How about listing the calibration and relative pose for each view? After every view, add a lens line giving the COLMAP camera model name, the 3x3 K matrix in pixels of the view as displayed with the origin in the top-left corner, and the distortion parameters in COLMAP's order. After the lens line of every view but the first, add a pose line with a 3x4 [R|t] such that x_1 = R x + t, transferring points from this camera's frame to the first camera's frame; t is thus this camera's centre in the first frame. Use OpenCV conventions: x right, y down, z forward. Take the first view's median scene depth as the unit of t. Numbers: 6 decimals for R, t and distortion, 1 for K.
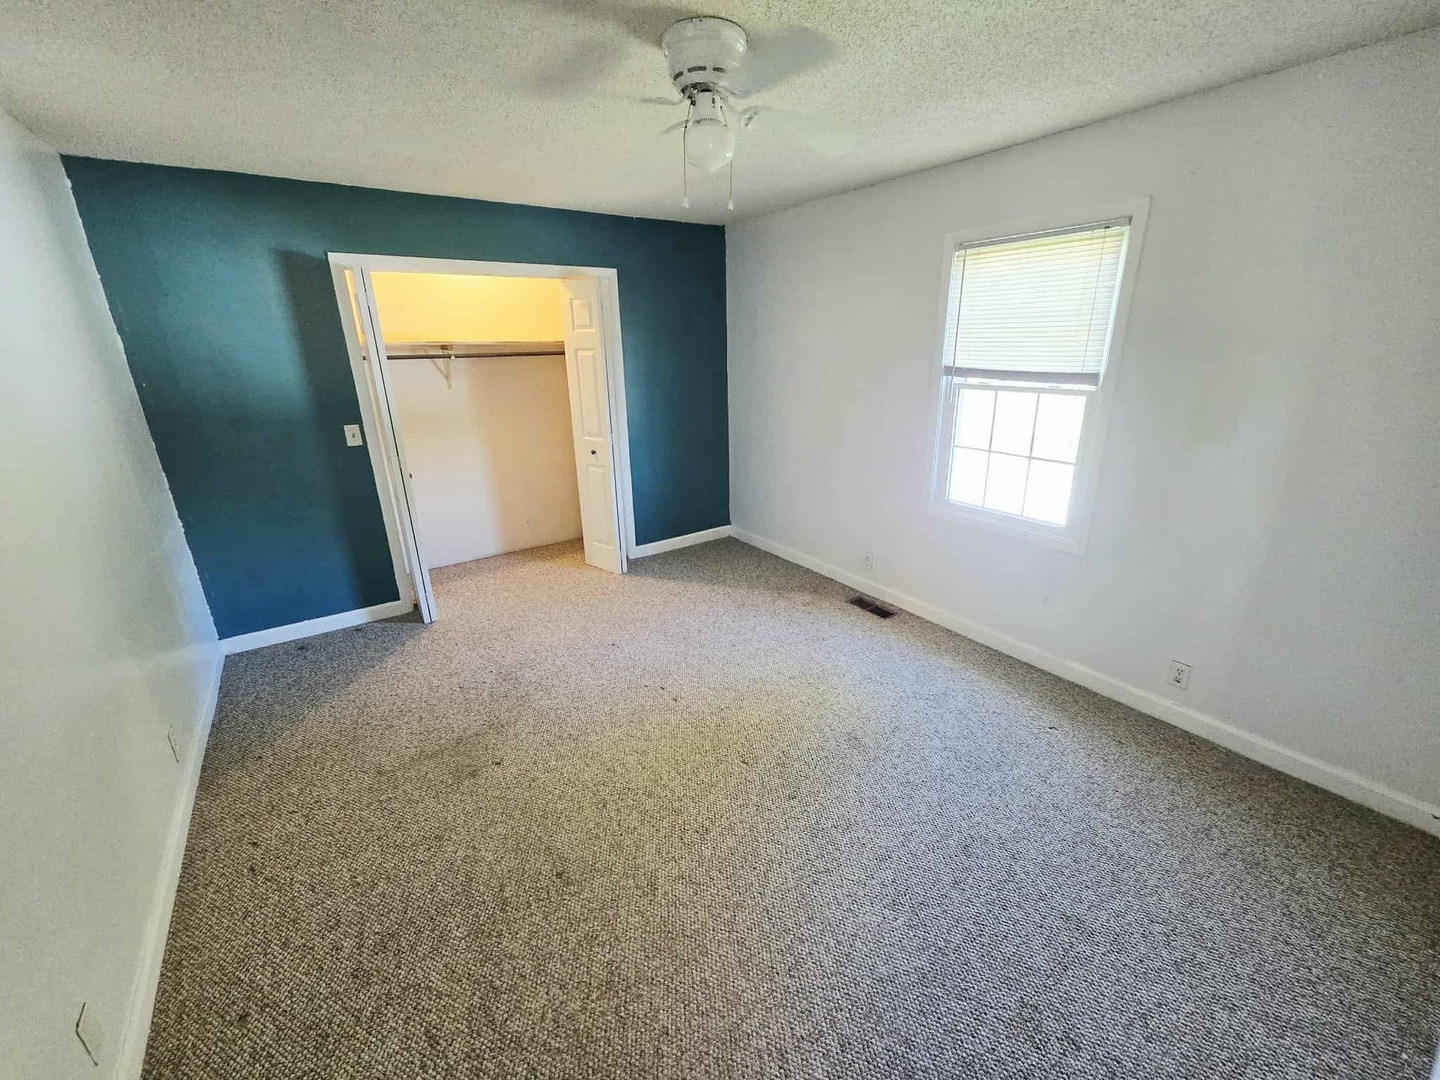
lens RADIAL K [[592.1, 0, 729.5], [0, 592.1, 535.9], [0, 0, 1]] dist [-0.000273, 0.000210]
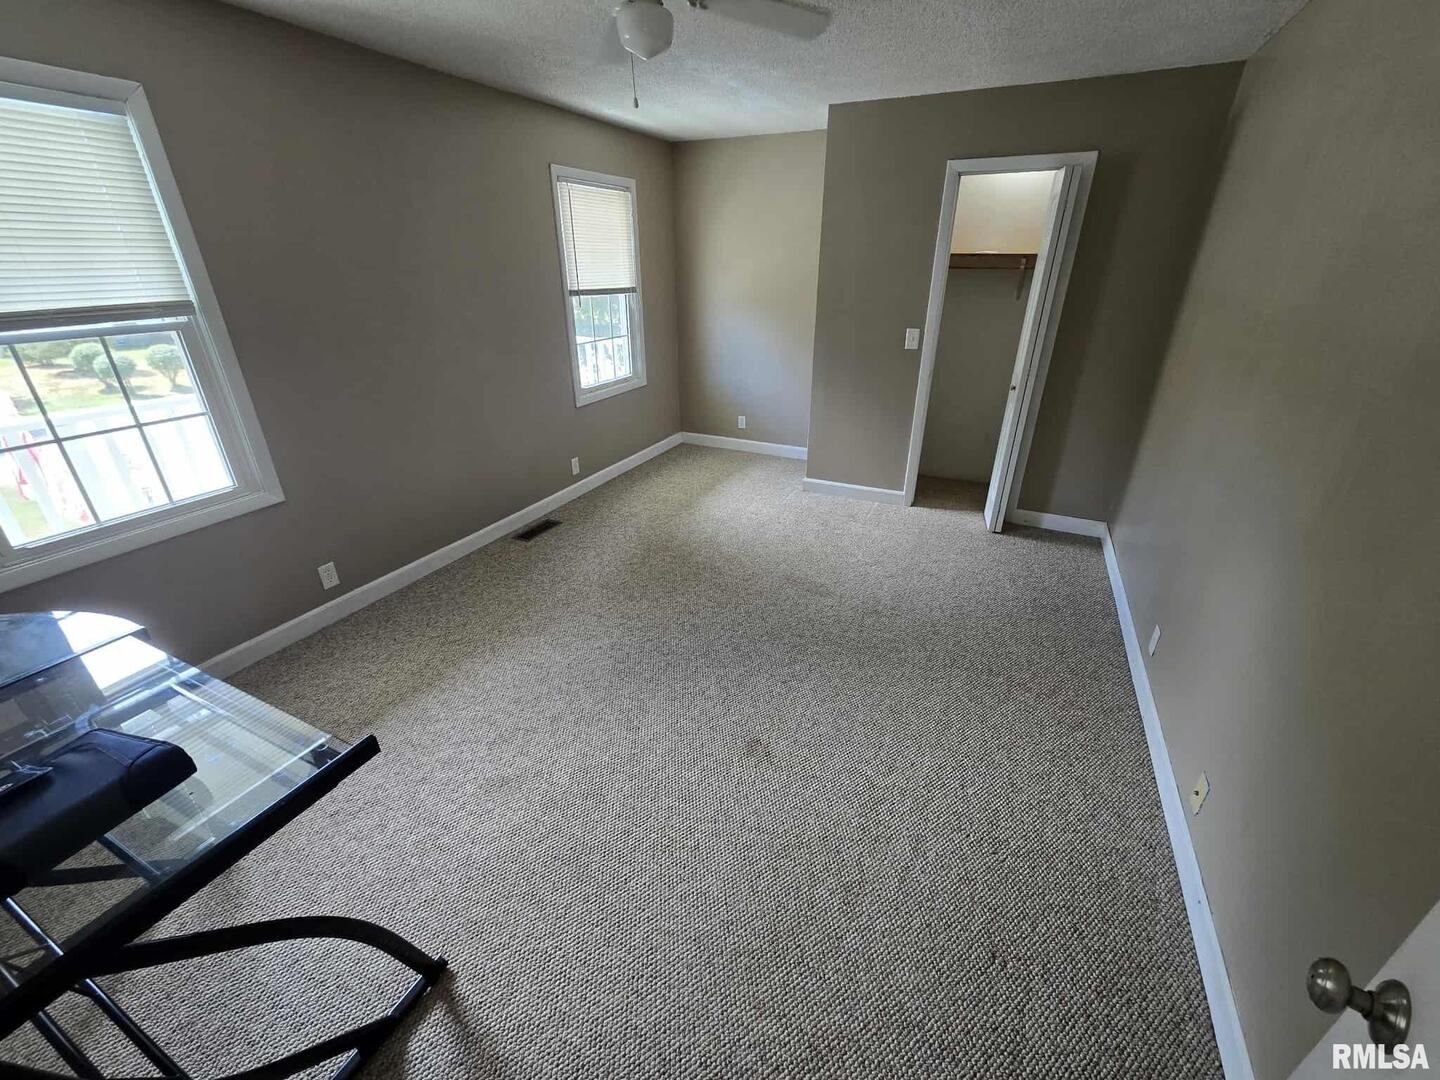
lens RADIAL K [[592.1, 0, 729.5], [0, 592.1, 535.9], [0, 0, 1]] dist [-0.000273, 0.000210]
pose [[-0.502827, -0.361694, 0.785075, -0.760756], [0.274316, 0.794523, 0.541742, -0.347150], [-0.819705, 0.487761, -0.300288, 1.072158]]
